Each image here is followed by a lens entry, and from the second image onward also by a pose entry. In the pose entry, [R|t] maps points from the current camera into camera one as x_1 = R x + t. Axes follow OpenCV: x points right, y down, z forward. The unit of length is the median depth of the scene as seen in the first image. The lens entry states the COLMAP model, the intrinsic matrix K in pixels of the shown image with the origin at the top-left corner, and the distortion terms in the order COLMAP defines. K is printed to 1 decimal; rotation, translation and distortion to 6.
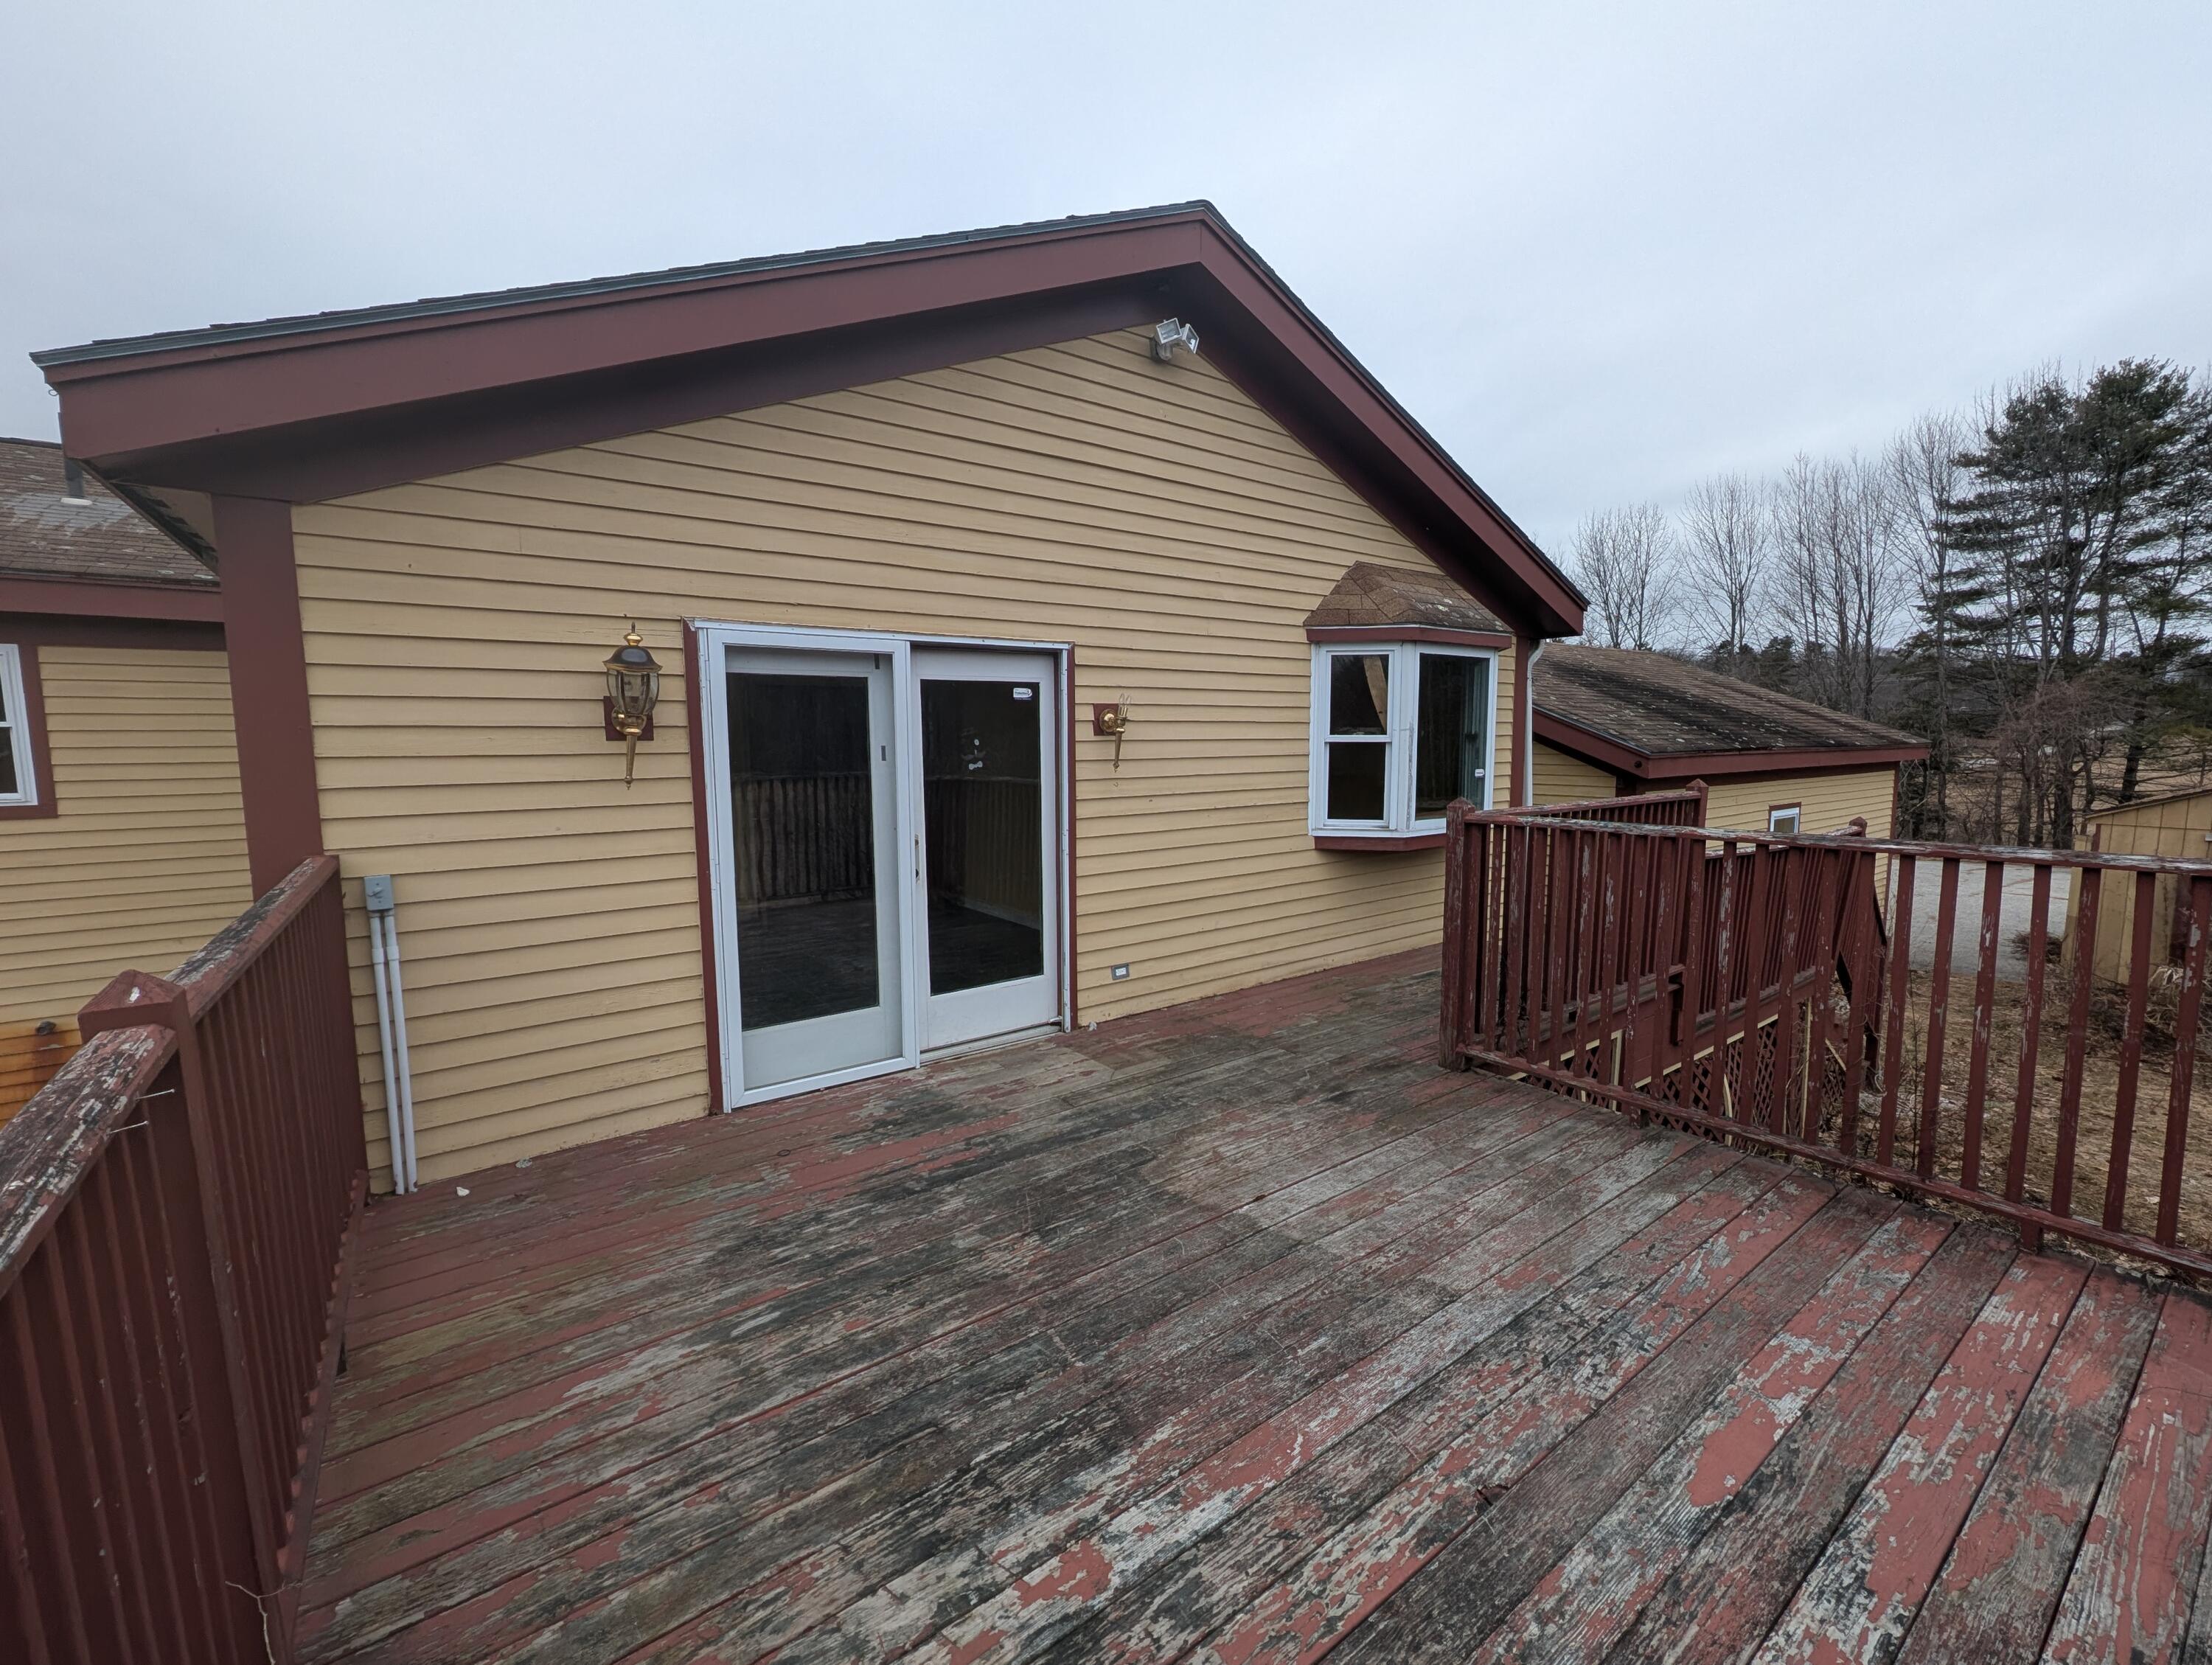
lens RADIAL K [[918.1, 0, 1105.3], [0, 918.1, 841.1], [0, 0, 1]] dist [0.003141, -0.001304]
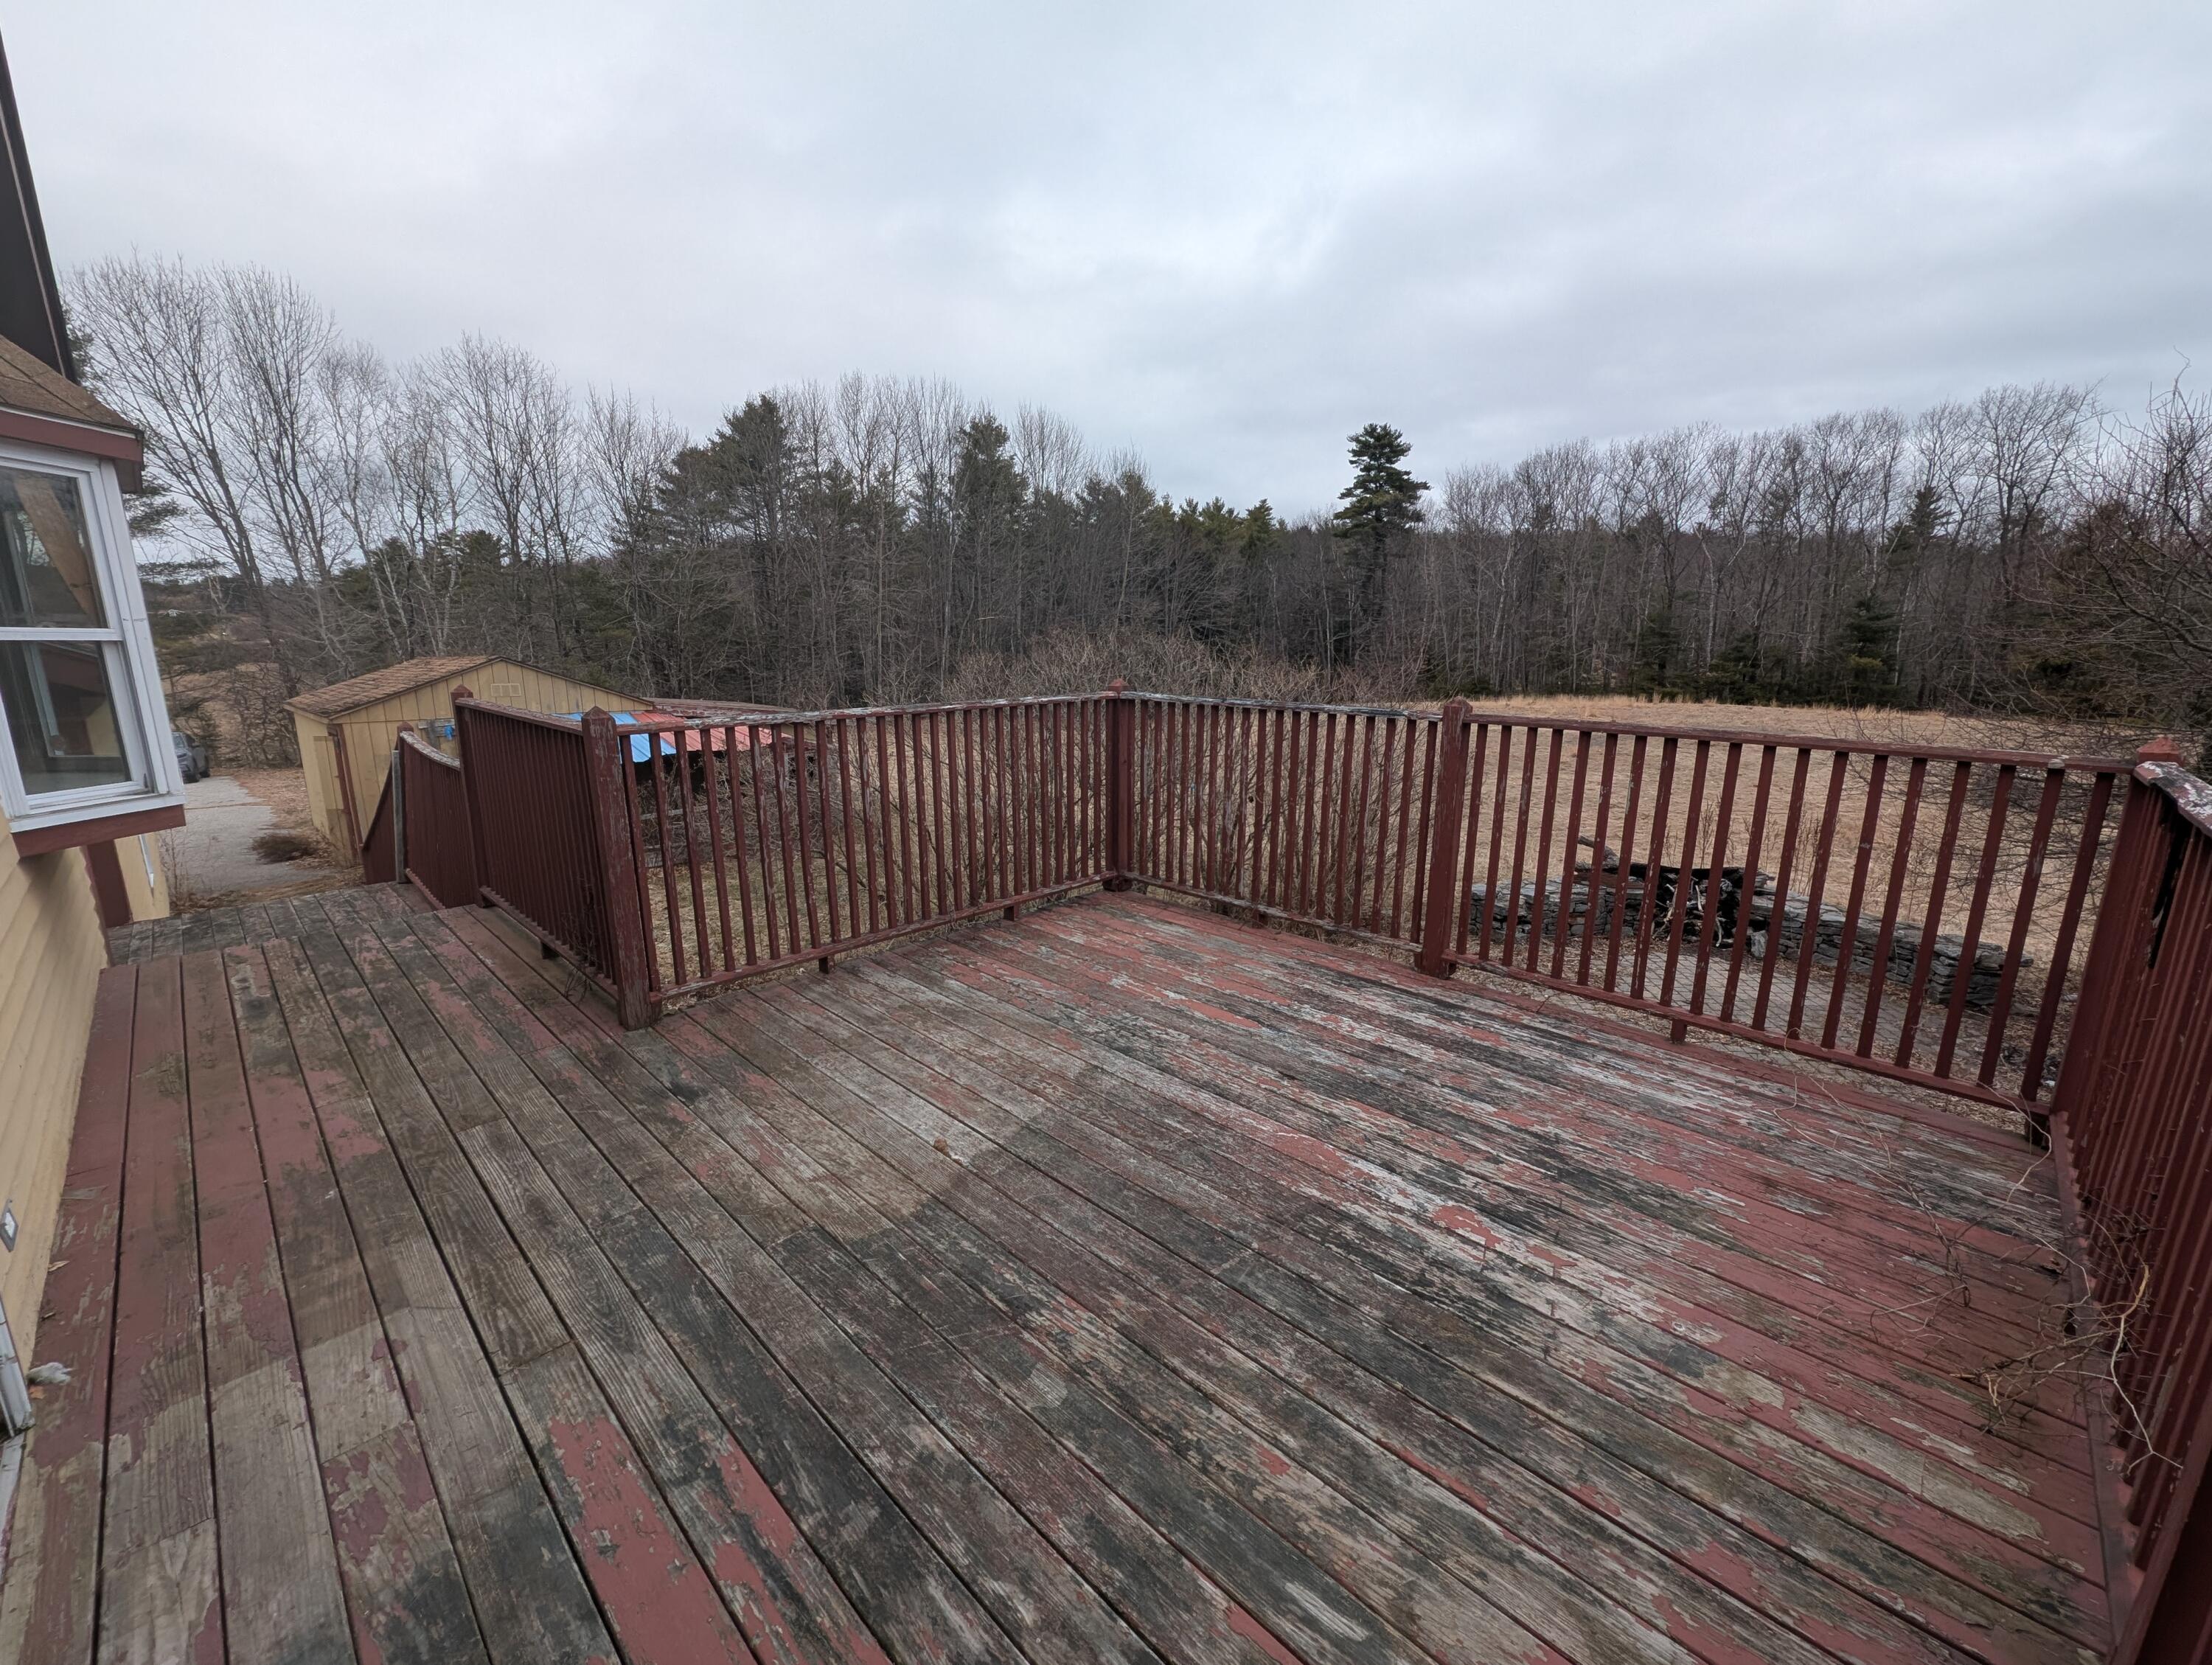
lens RADIAL K [[918.1, 0, 1109.7], [0, 918.1, 838.6], [0, 0, 1]] dist [0.003141, -0.001304]
pose [[-0.169988, -0.201784, 0.964566, -0.897510], [0.115340, 0.968010, 0.222831, -0.113414], [-0.978673, 0.149132, -0.141277, 1.241720]]
